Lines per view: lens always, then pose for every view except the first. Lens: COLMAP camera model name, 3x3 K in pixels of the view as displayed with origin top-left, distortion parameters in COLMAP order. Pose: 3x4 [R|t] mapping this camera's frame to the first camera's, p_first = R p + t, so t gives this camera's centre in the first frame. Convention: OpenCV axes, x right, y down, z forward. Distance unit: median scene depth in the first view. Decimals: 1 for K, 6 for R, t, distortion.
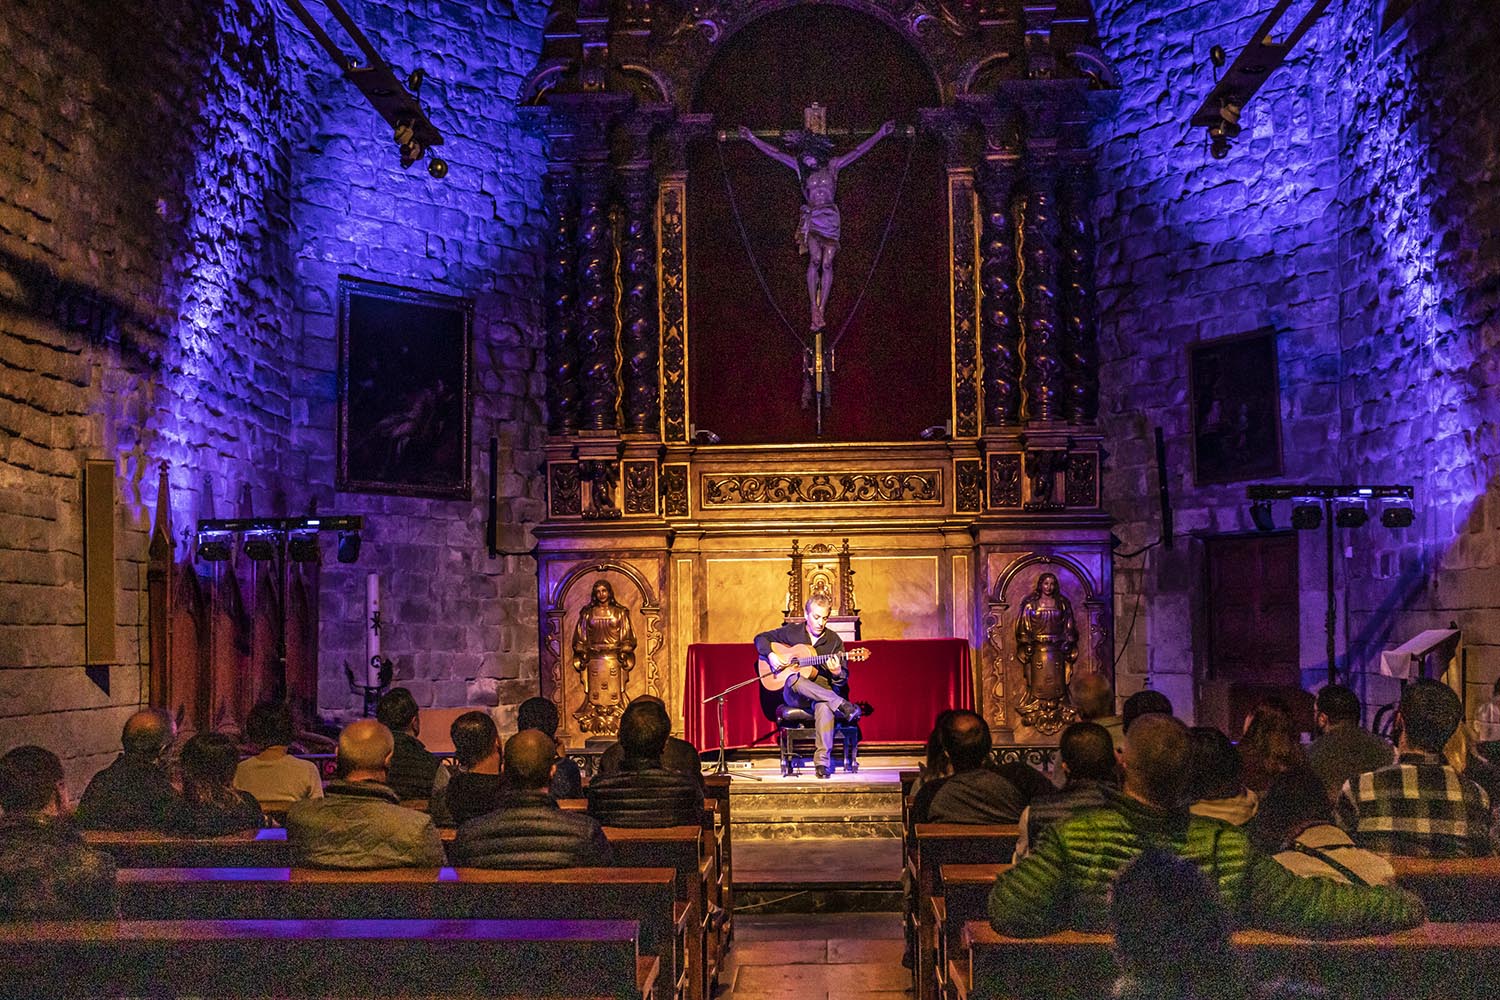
lens RADIAL K [[1721.5, 0, 738.3], [0, 1721.5, 617.6], [0, 0, 1]] dist [-0.009055, -0.002584]
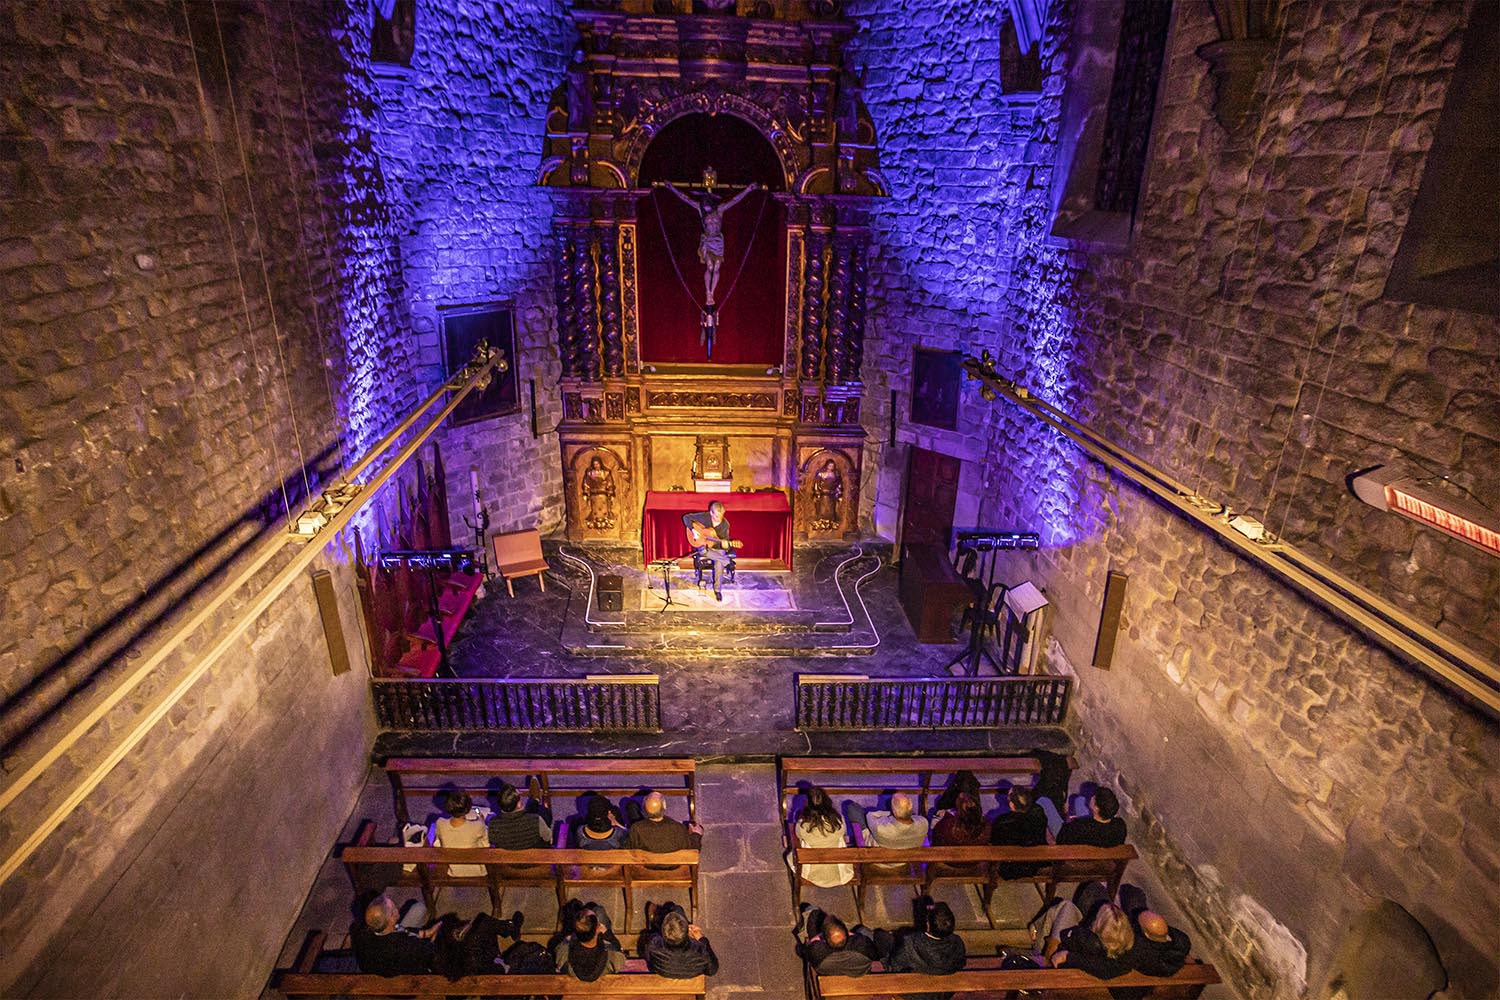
lens RADIAL K [[798.0, 0, 730.8], [0, 798.0, 535.6], [0, 0, 1]] dist [-0.052501, 0.000172]
pose [[0.993968, -0.023108, 0.107209, -0.028498], [-0.019397, 0.925099, 0.379231, -0.275241], [-0.107942, -0.379023, 0.919070, 0.152376]]
